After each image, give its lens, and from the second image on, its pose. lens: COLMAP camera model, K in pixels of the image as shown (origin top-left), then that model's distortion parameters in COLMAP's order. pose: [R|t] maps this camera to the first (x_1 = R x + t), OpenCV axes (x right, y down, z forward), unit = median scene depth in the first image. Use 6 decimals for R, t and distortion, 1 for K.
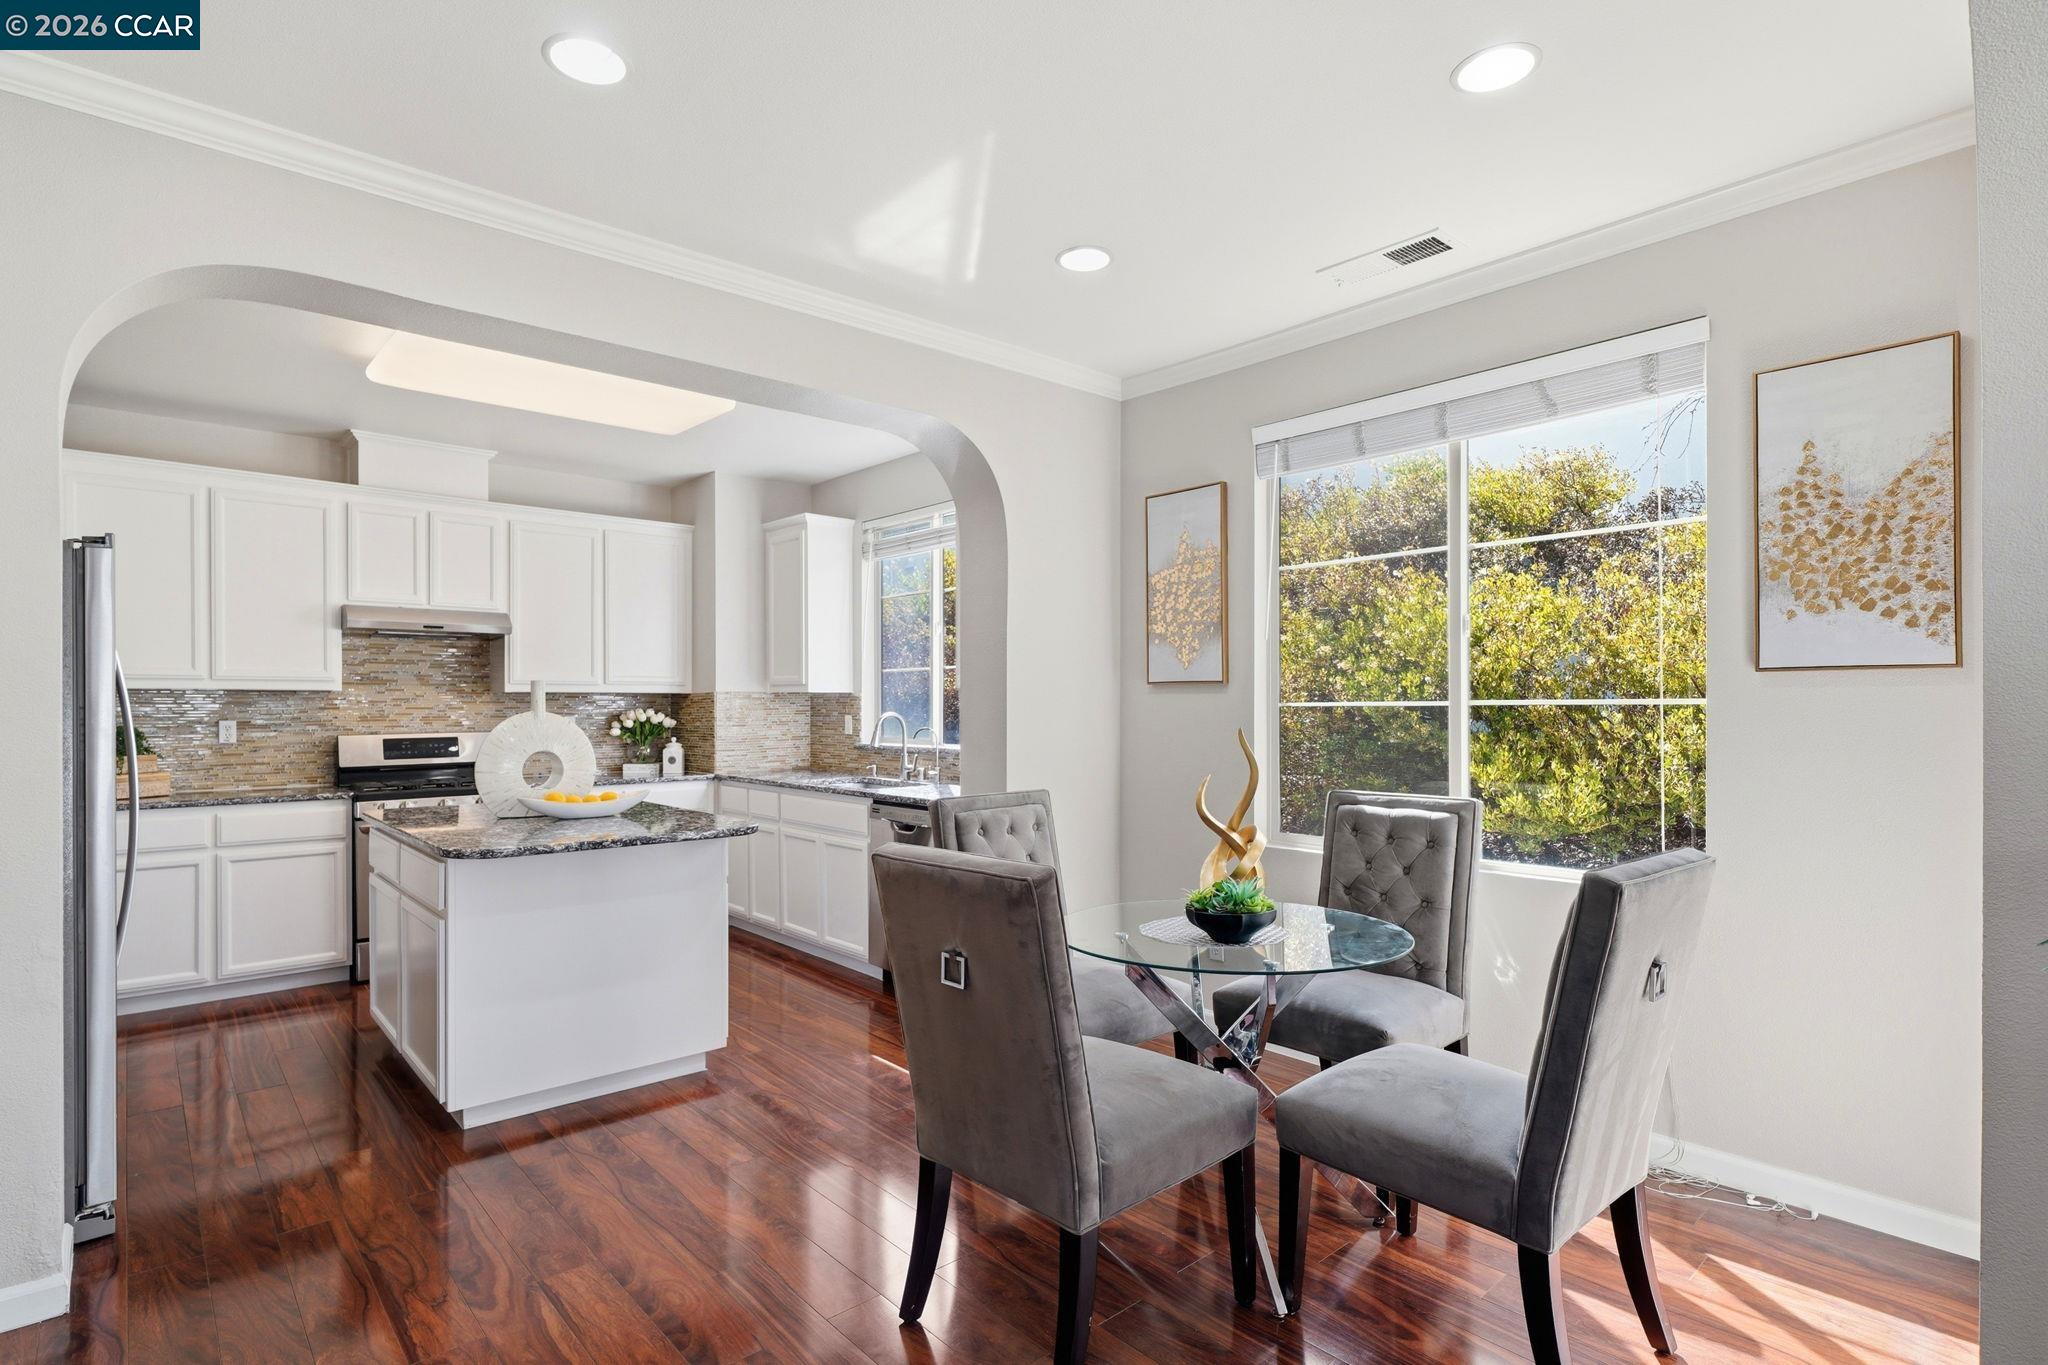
lens RADIAL K [[987.7, 0, 995.9], [0, 987.7, 707.6], [0, 0, 1]] dist [-0.002928, -0.001714]
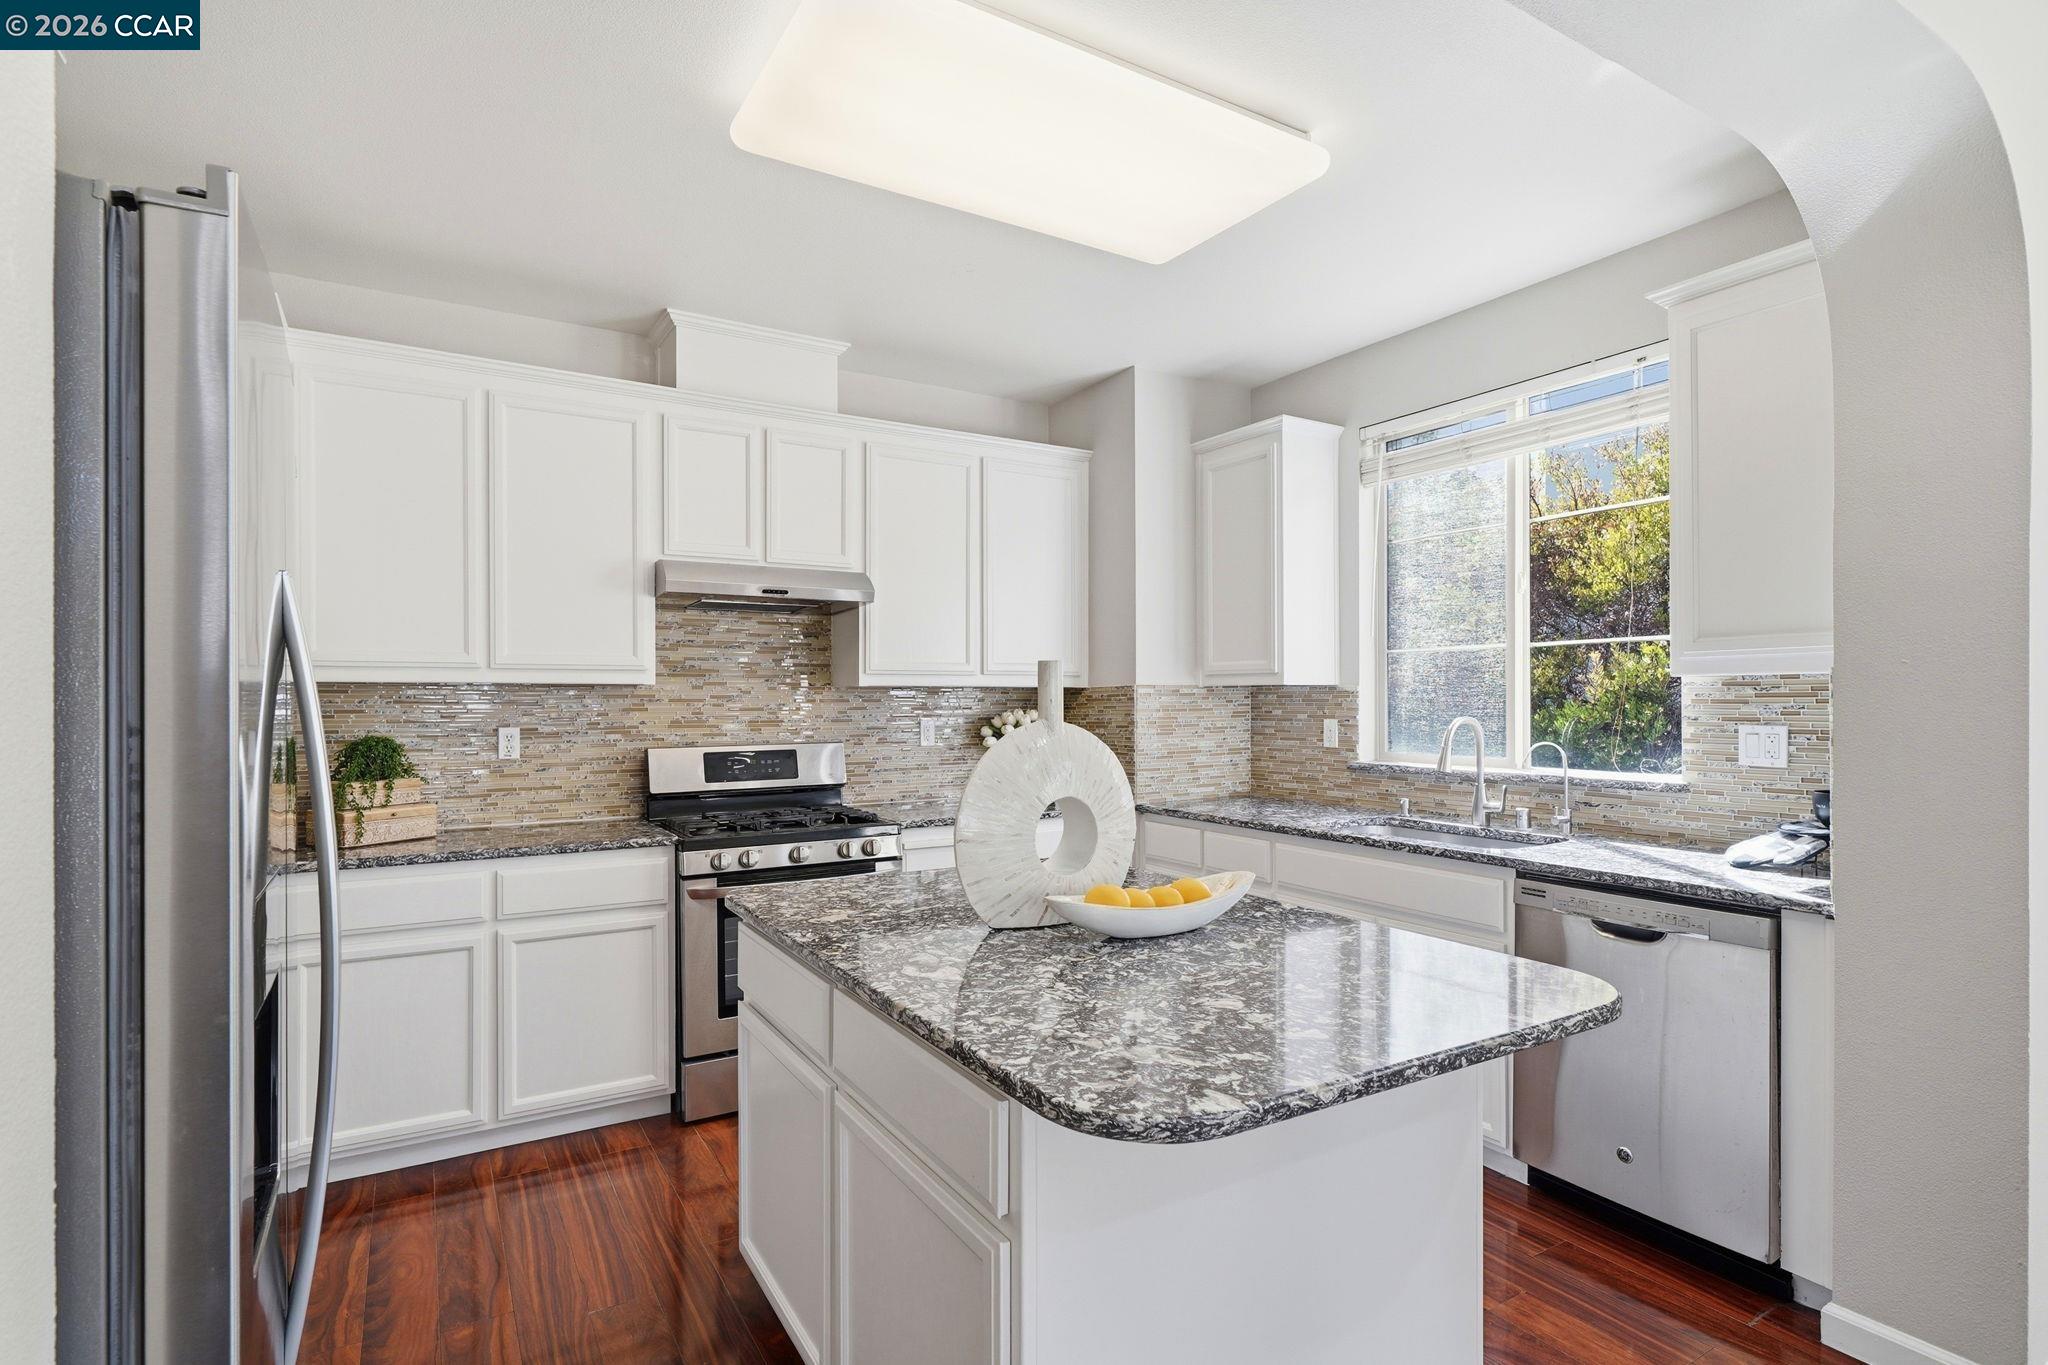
lens RADIAL K [[987.7, 0, 997.1], [0, 987.7, 696.2], [0, 0, 1]] dist [-0.002928, -0.001714]
pose [[0.982046, -0.002053, -0.188632, -0.283343], [0.000794, 0.999977, -0.006745, -0.003907], [0.188641, 0.006474, 0.982025, 0.347376]]
